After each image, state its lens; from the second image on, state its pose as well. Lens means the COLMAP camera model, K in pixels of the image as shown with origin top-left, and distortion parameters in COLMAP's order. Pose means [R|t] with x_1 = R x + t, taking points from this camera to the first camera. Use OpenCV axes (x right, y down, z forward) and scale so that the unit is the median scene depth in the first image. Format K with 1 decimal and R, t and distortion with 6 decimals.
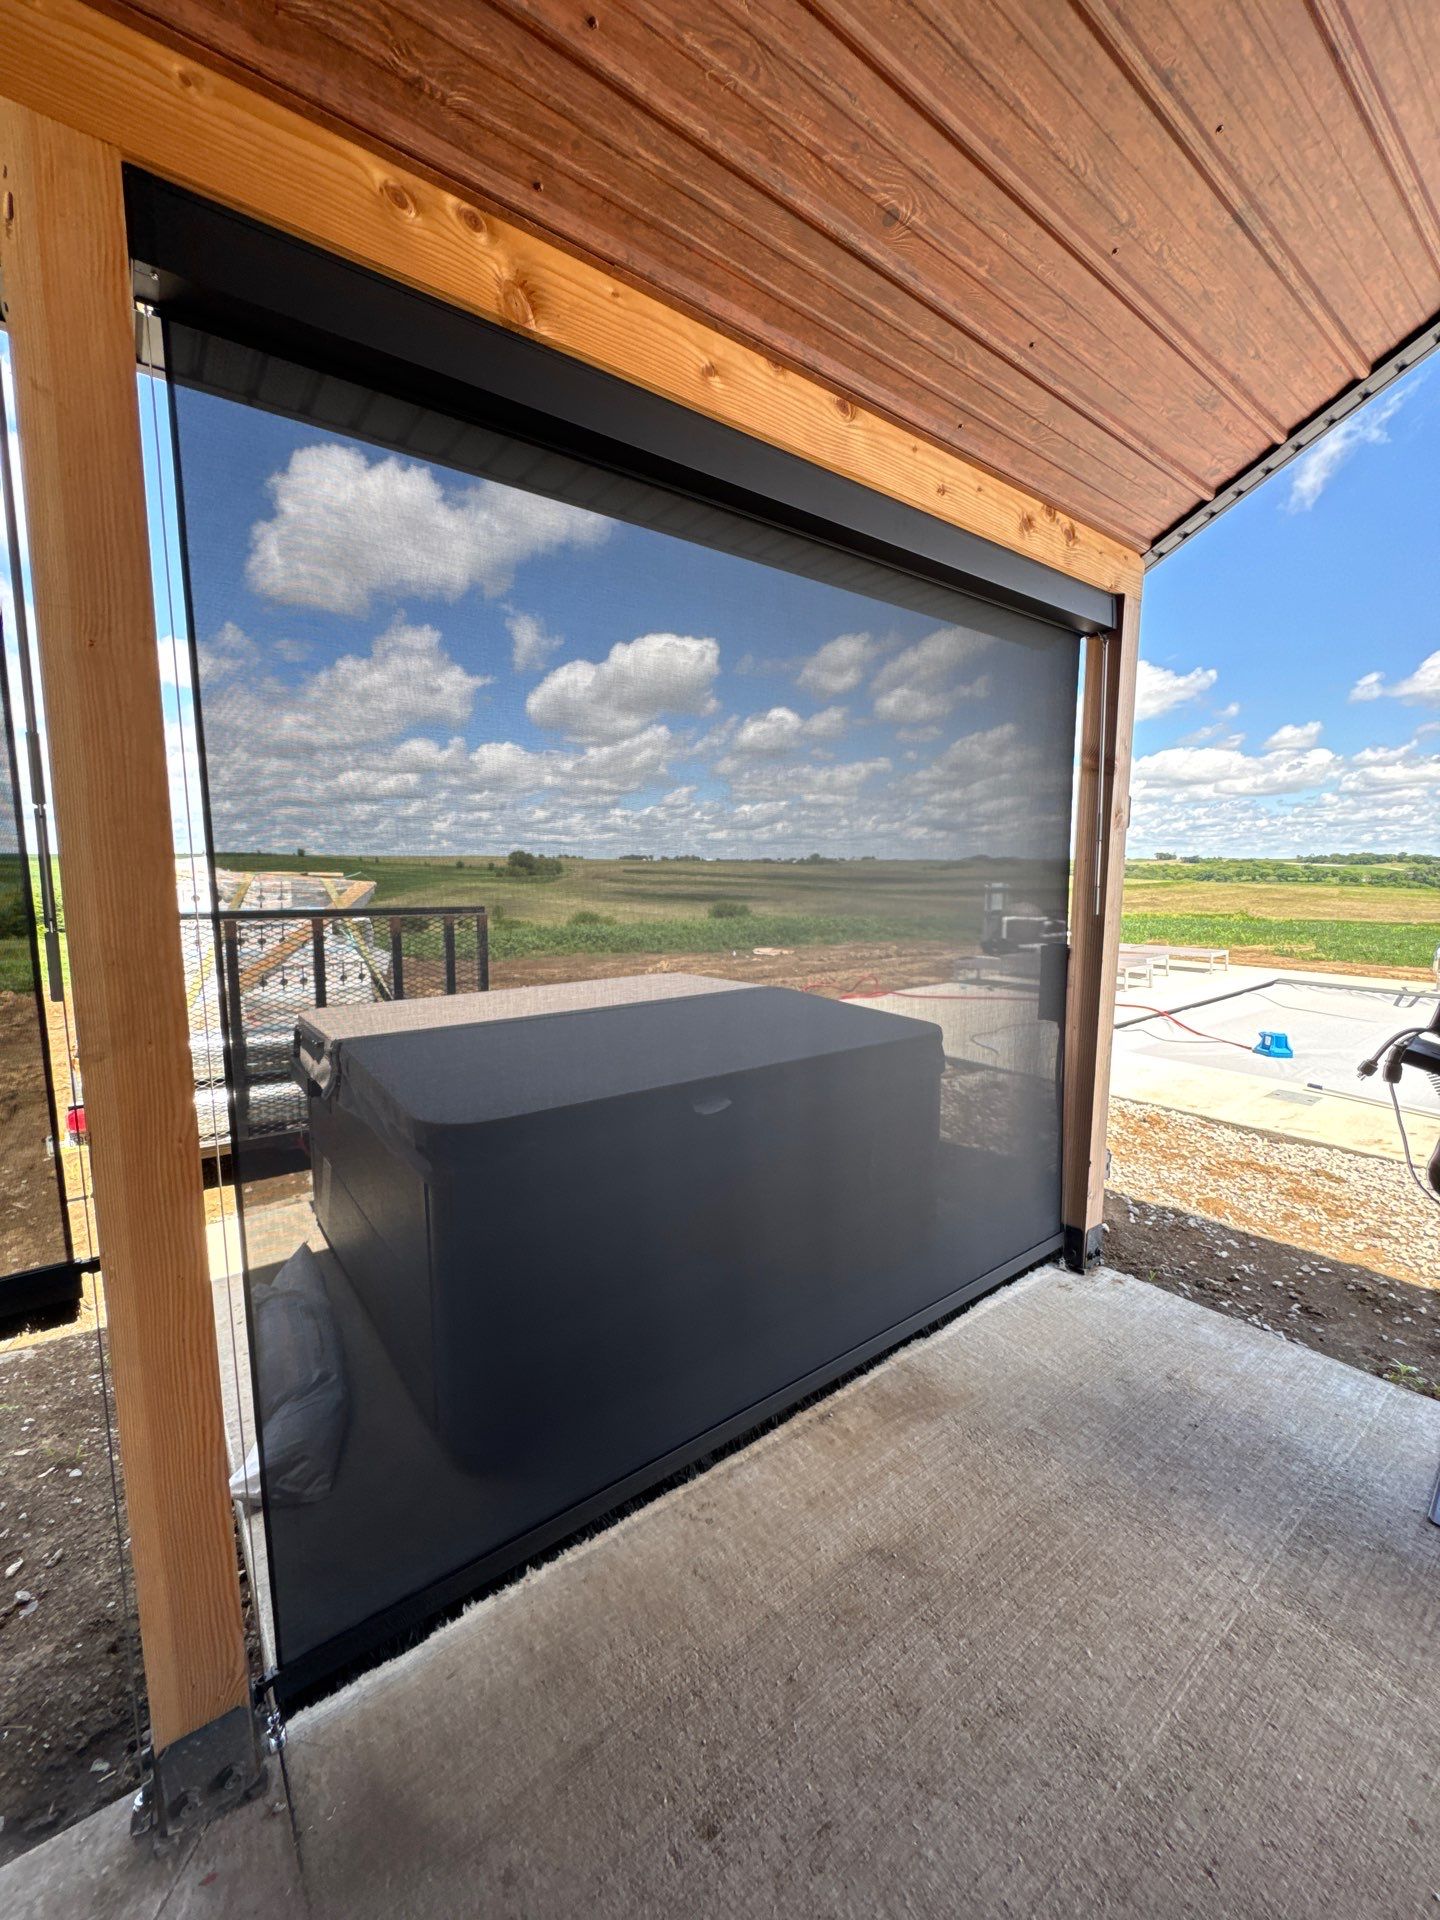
lens RADIAL K [[765.3, 0, 720.5], [0, 765.3, 959.5], [0, 0, 1]] dist [-0.003159, 0.000169]
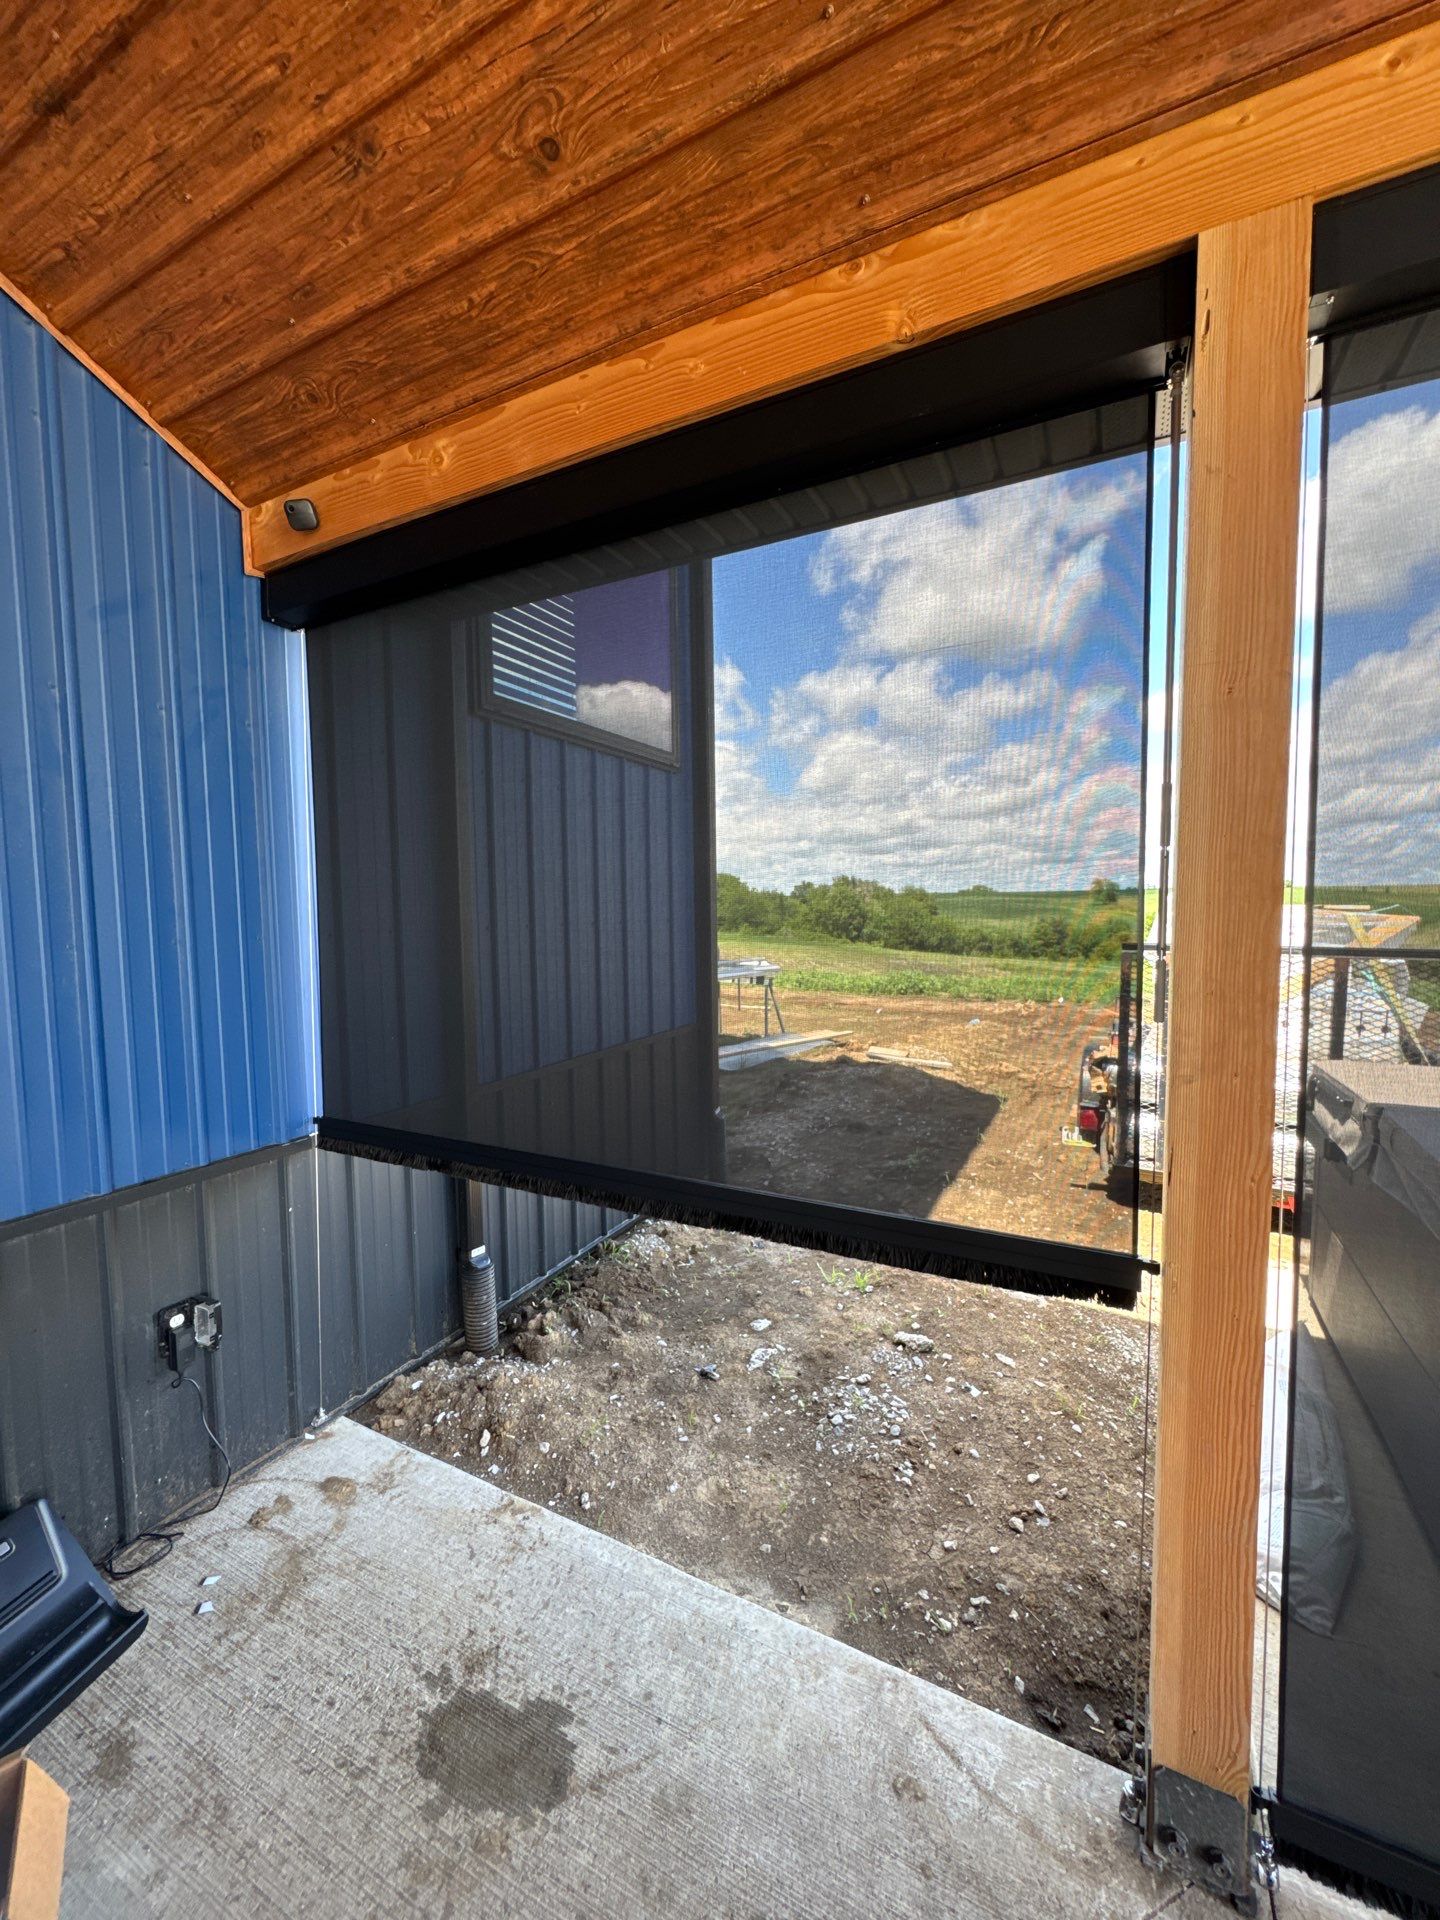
lens RADIAL K [[765.3, 0, 720.4], [0, 765.3, 958.2], [0, 0, 1]] dist [-0.003159, 0.000169]
pose [[0.423453, 0.056809, -0.904135, -0.048982], [-0.097321, 0.995109, 0.016945, 0.002043], [0.900676, 0.080816, 0.426910, -0.019863]]
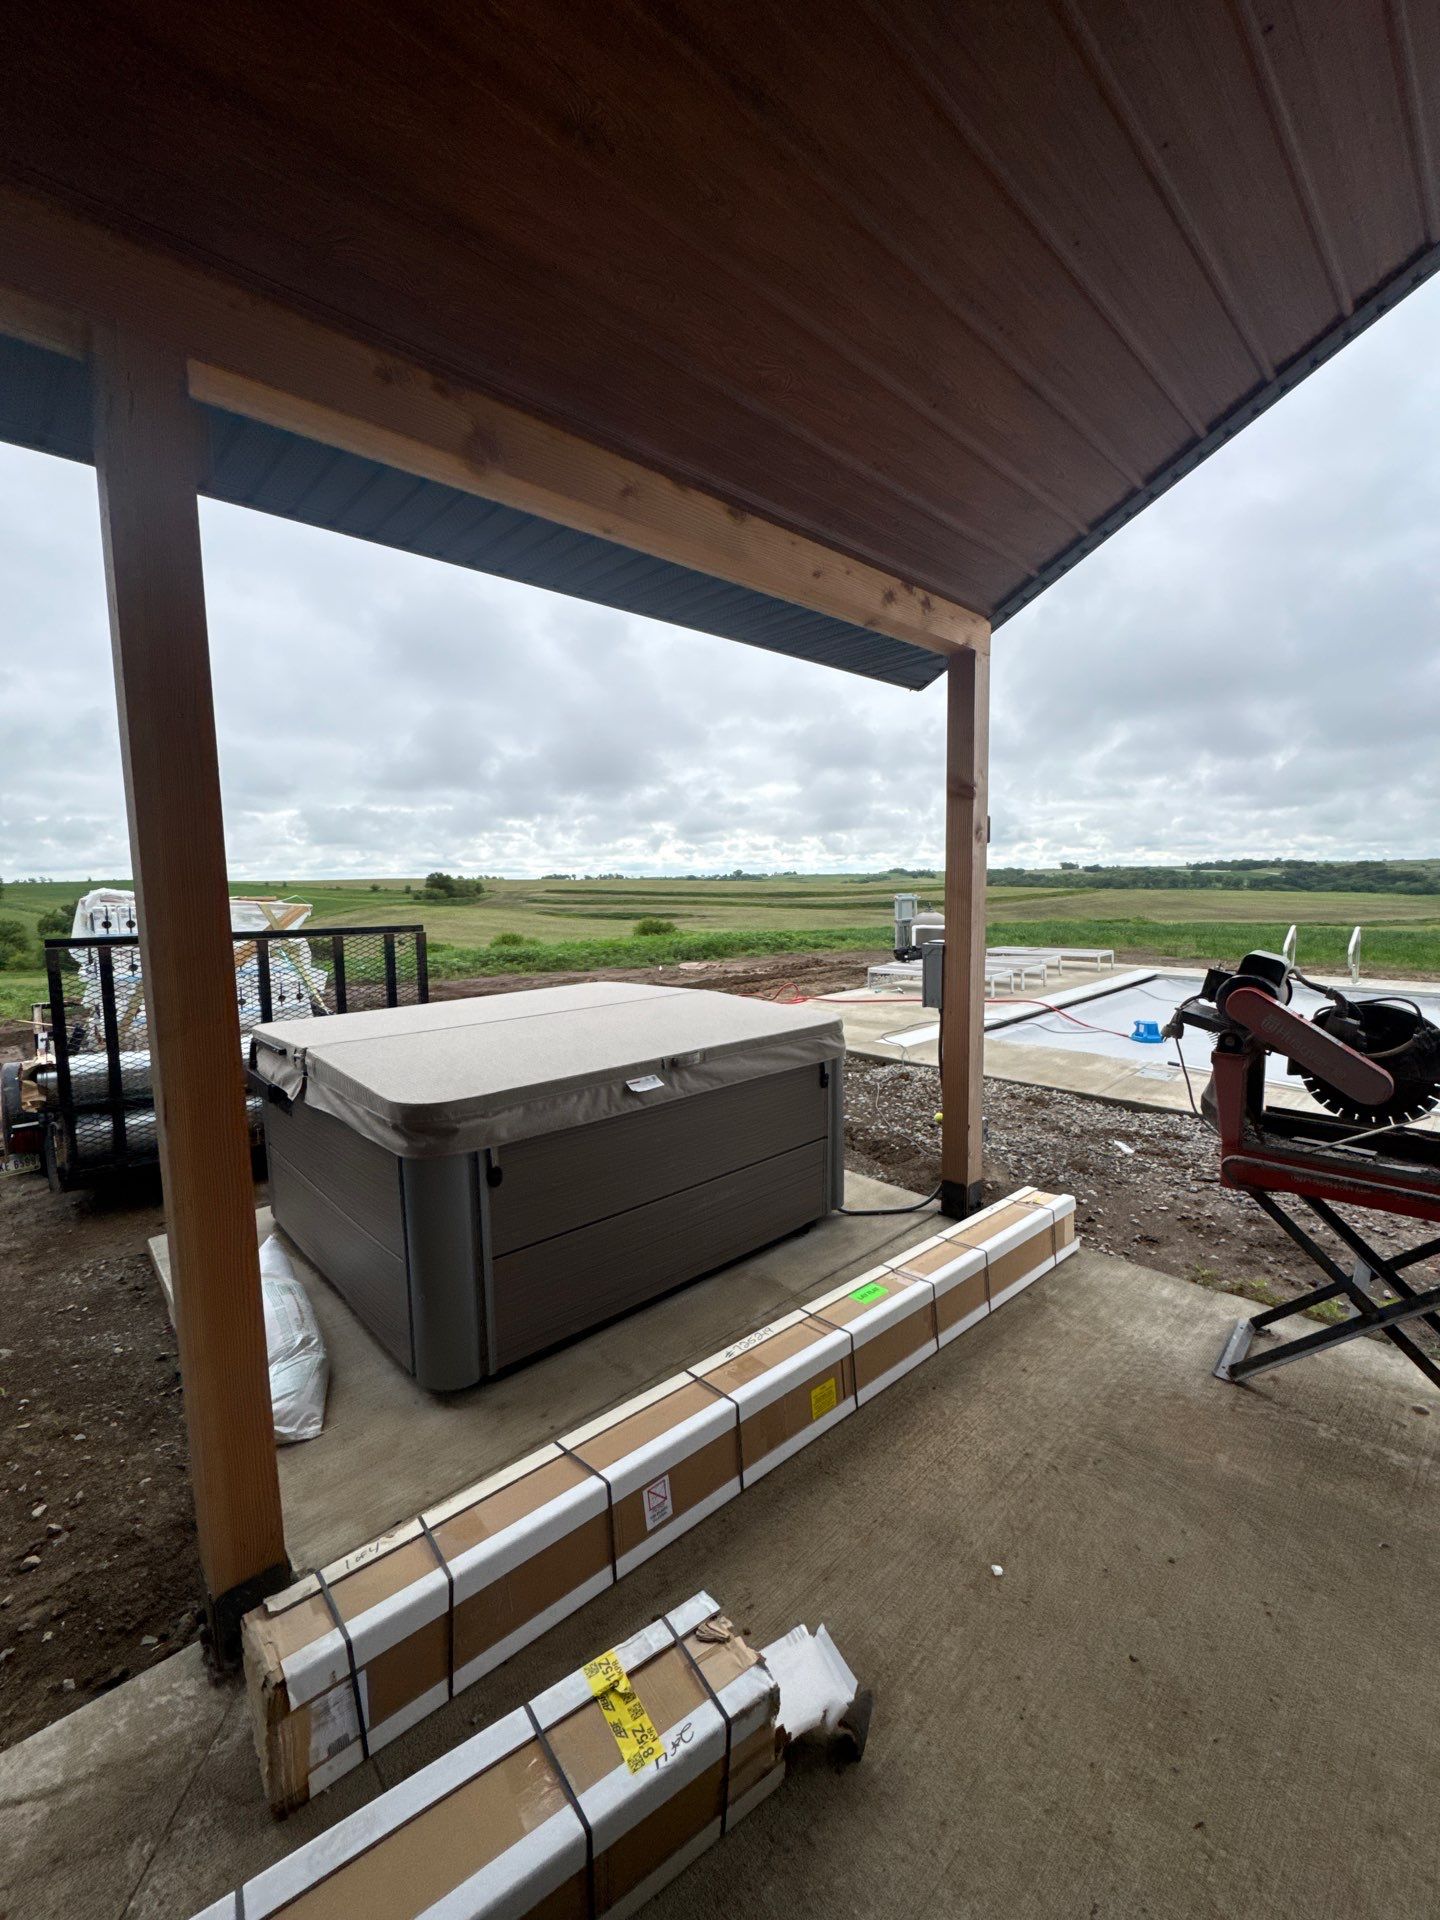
lens RADIAL K [[765.3, 0, 721.1], [0, 765.3, 961.3], [0, 0, 1]] dist [-0.003159, 0.000169]
pose [[0.994868, -0.030436, 0.096496, -0.001823], [0.032352, 0.999308, -0.018354, 0.020314], [-0.095871, 0.021381, 0.995164, -0.138401]]
